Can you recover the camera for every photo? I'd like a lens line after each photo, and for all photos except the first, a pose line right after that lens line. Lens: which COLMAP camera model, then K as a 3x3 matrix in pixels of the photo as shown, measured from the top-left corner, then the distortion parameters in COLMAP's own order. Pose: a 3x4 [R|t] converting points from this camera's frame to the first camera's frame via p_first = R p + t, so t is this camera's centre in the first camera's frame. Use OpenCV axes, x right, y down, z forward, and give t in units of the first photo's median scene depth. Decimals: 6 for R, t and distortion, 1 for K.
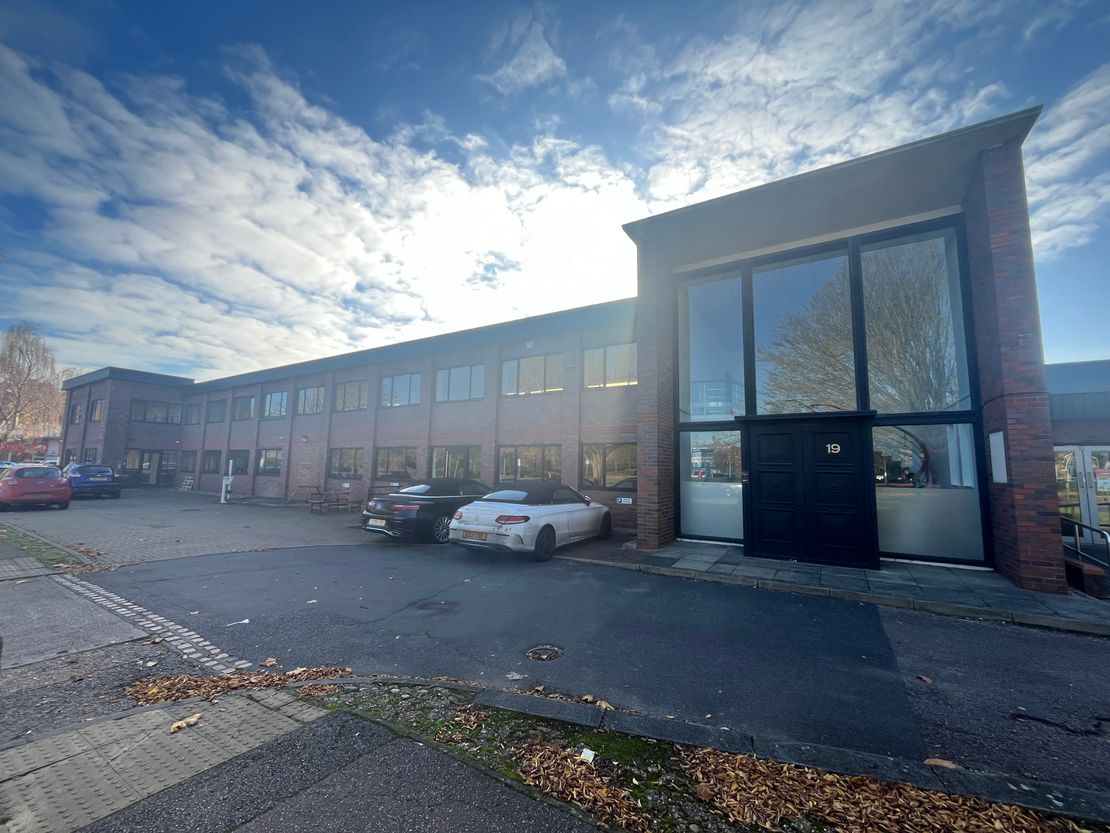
lens RADIAL K [[450.2, 0, 556.8], [0, 450.2, 418.3], [0, 0, 1]] dist [-0.003339, 0.000533]
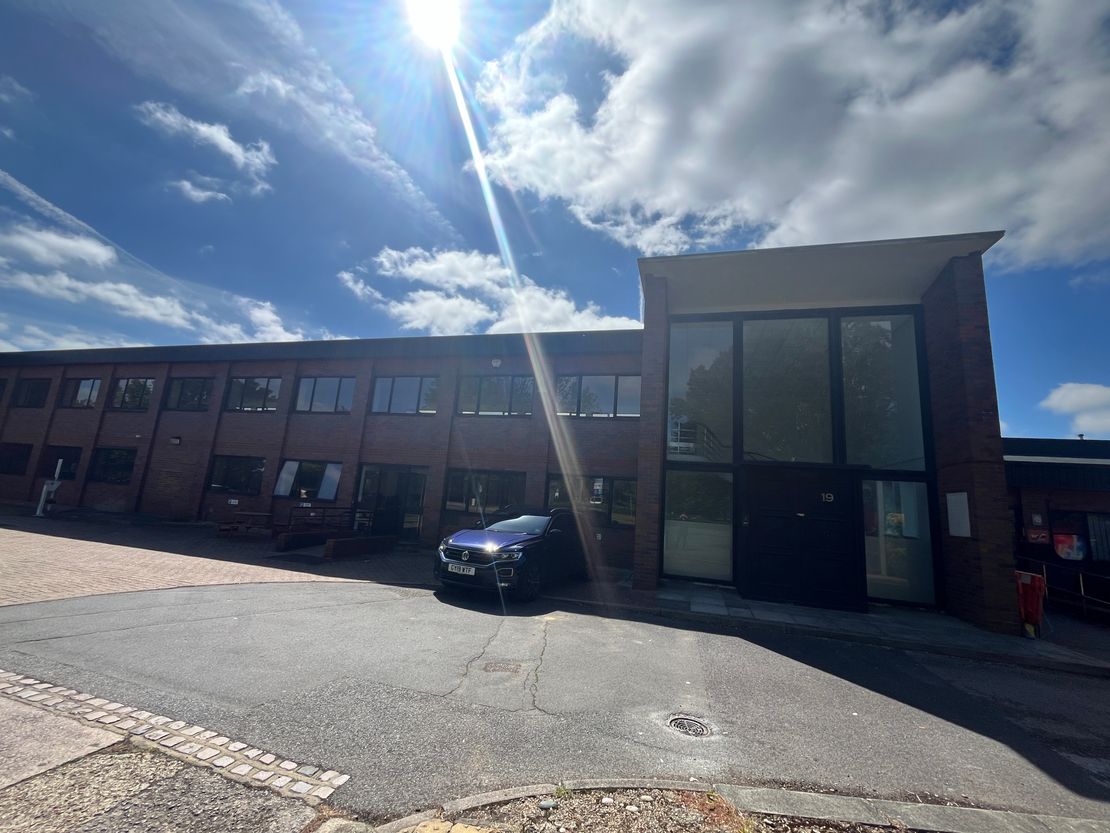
lens RADIAL K [[453.1, 0, 554.6], [0, 453.1, 417.9], [0, 0, 1]] dist [-0.001963, -0.000679]
pose [[0.959969, 0.106924, 0.258894, -0.306779], [-0.089829, 0.992975, -0.077019, 0.020394], [-0.265311, 0.050680, 0.962830, 0.120989]]
